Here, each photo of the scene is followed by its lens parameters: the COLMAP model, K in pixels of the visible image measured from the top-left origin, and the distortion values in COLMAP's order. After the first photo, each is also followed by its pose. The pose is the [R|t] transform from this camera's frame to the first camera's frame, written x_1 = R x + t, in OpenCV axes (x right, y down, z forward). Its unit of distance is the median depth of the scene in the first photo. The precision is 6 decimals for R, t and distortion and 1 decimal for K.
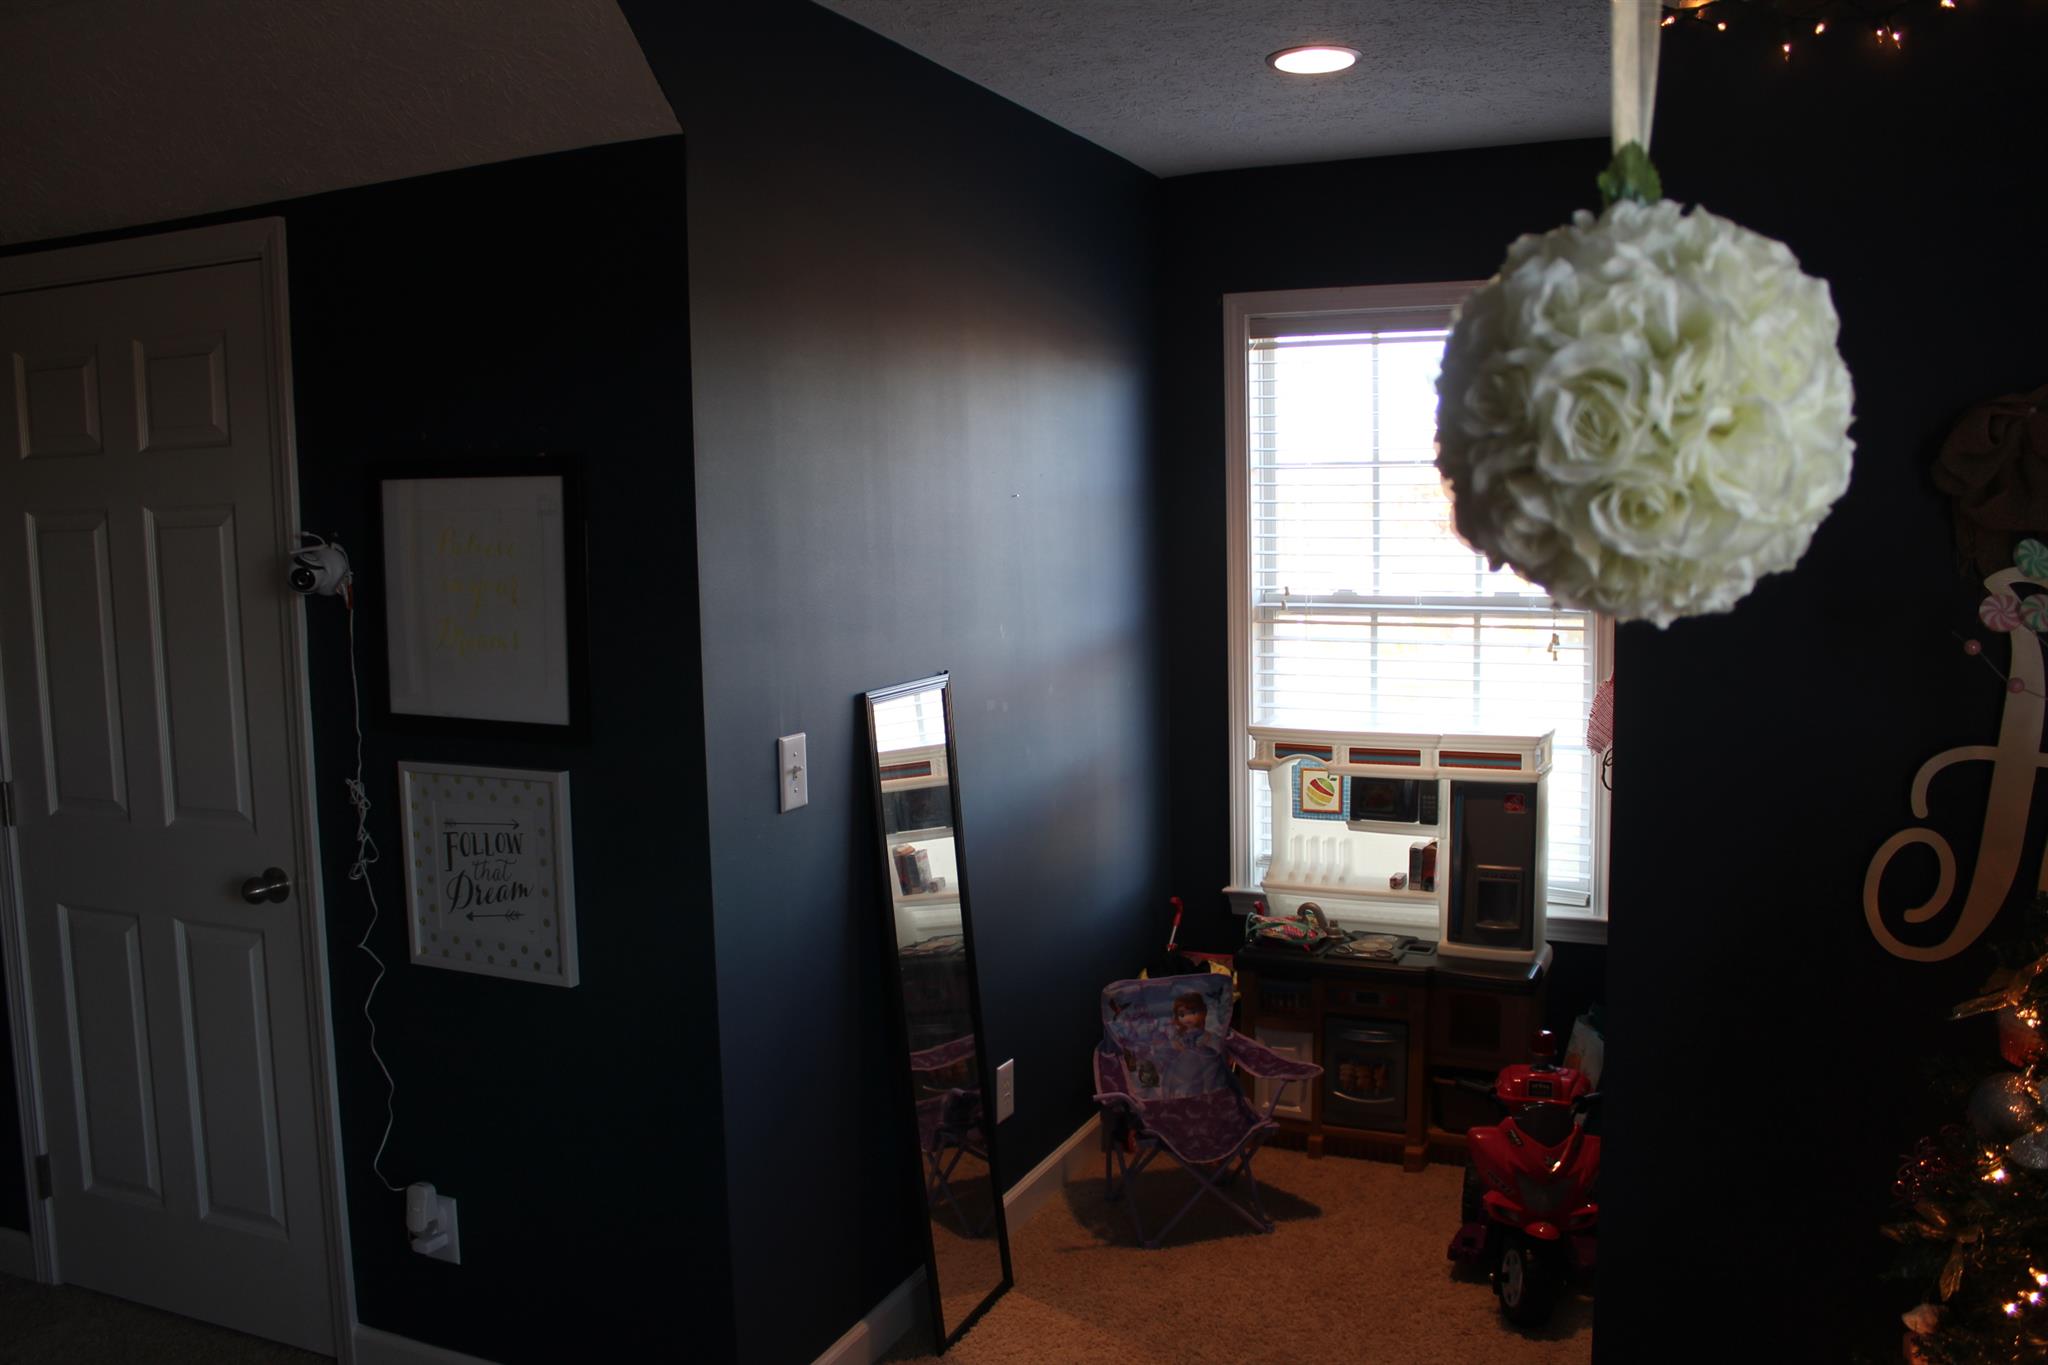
lens RADIAL K [[1718.0, 0, 1024.3], [0, 1718.0, 681.5], [0, 0, 1]] dist [-0.136034, 0.113313]
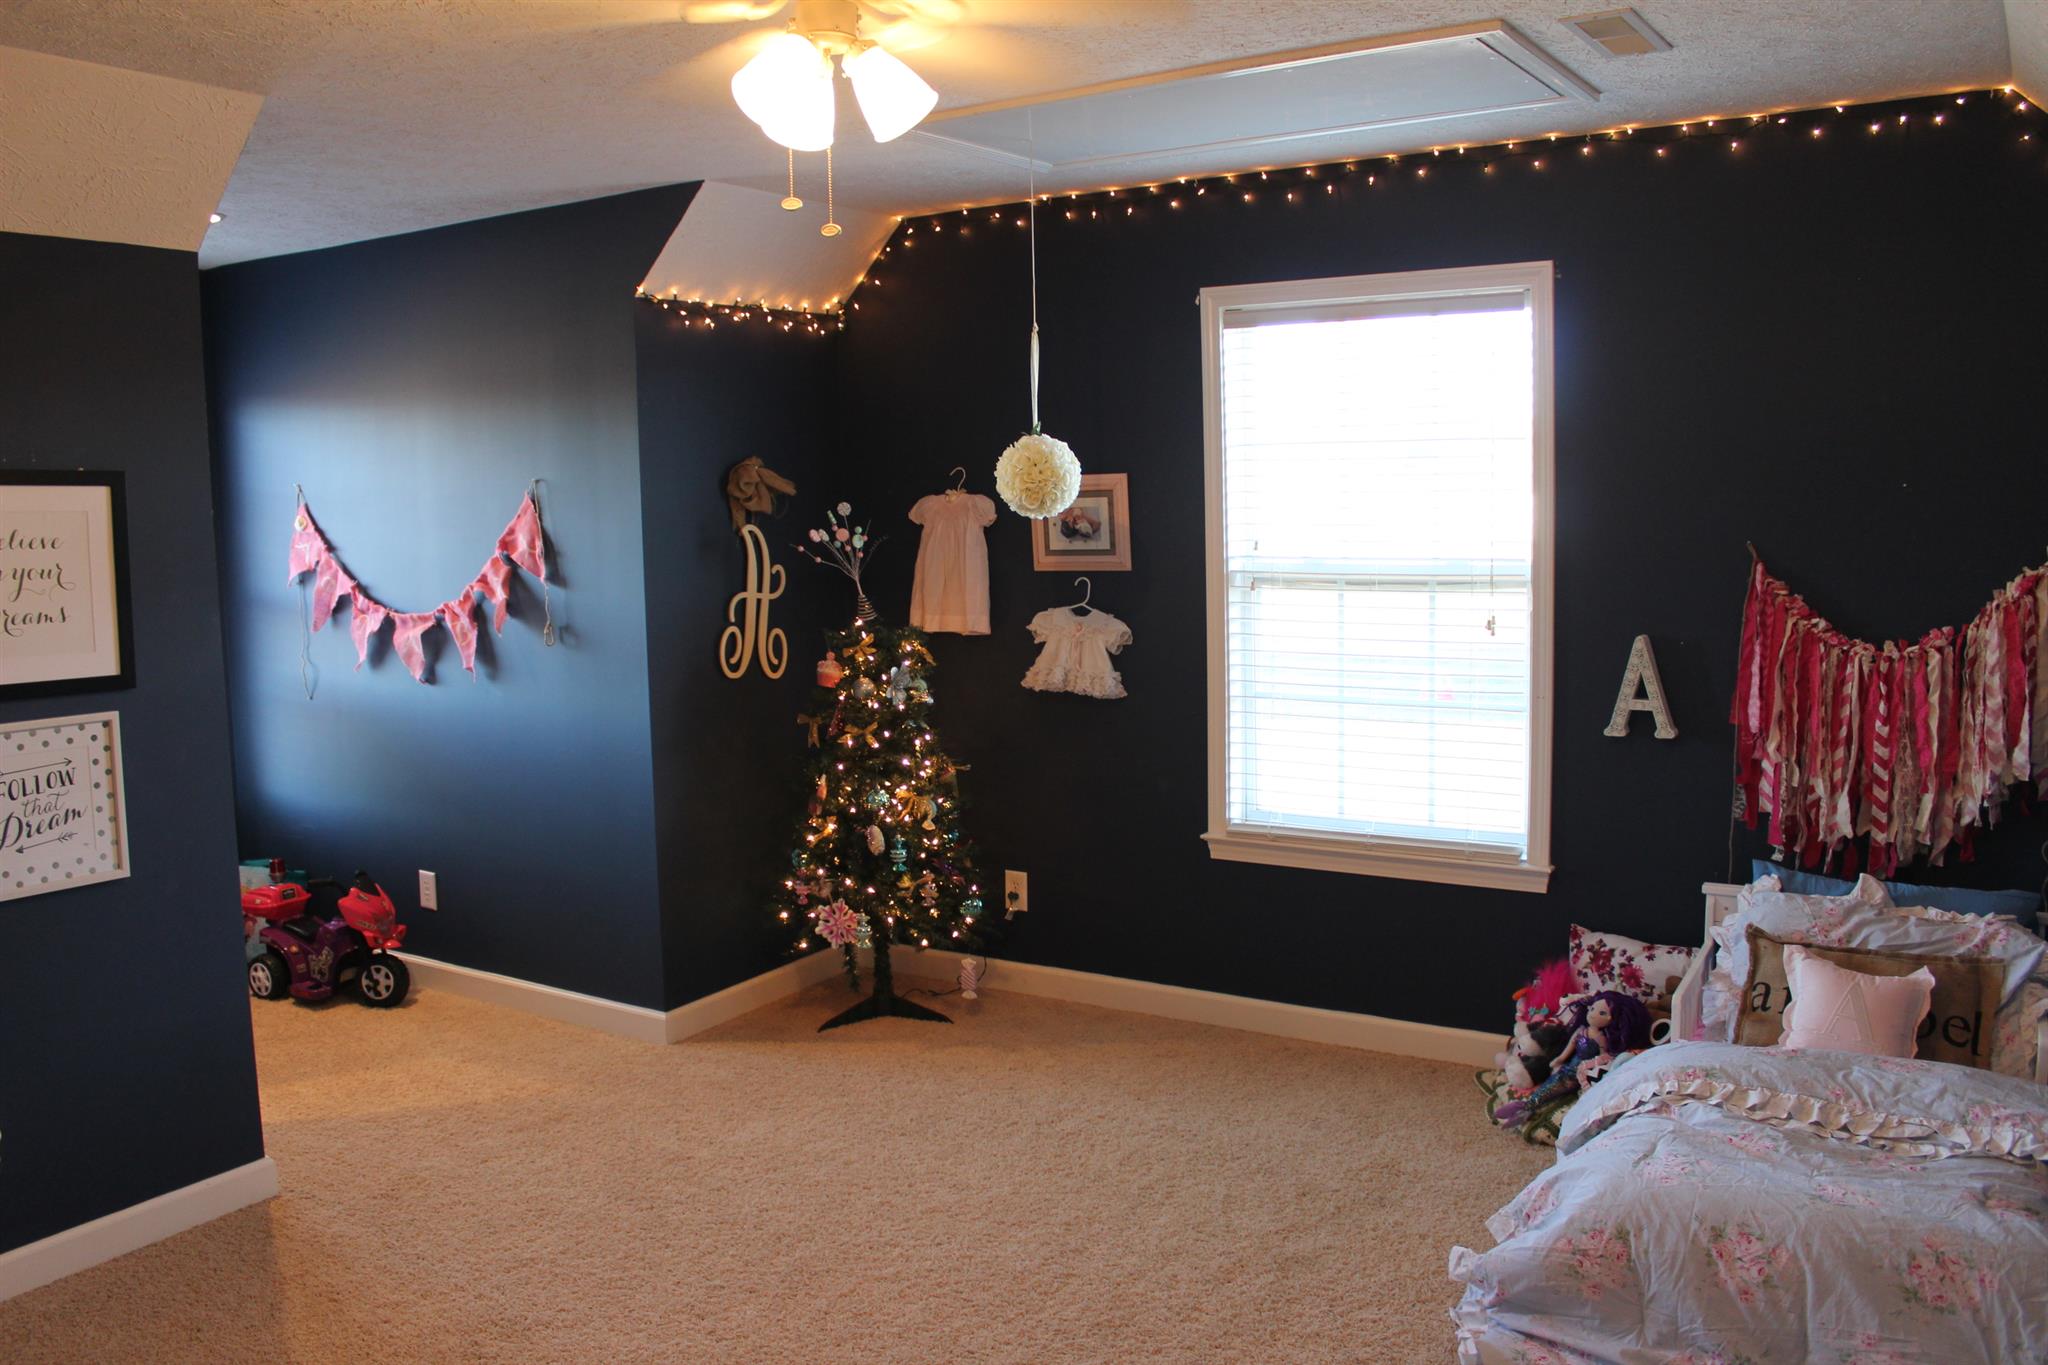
lens RADIAL K [[1718.0, 0, 1039.2], [0, 1718.0, 684.1], [0, 0, 1]] dist [-0.136034, 0.113313]
pose [[0.136324, -0.097748, 0.985830, -1.406015], [0.116762, 0.989770, 0.081992, 0.010456], [-0.983759, 0.103930, 0.146343, 0.105617]]
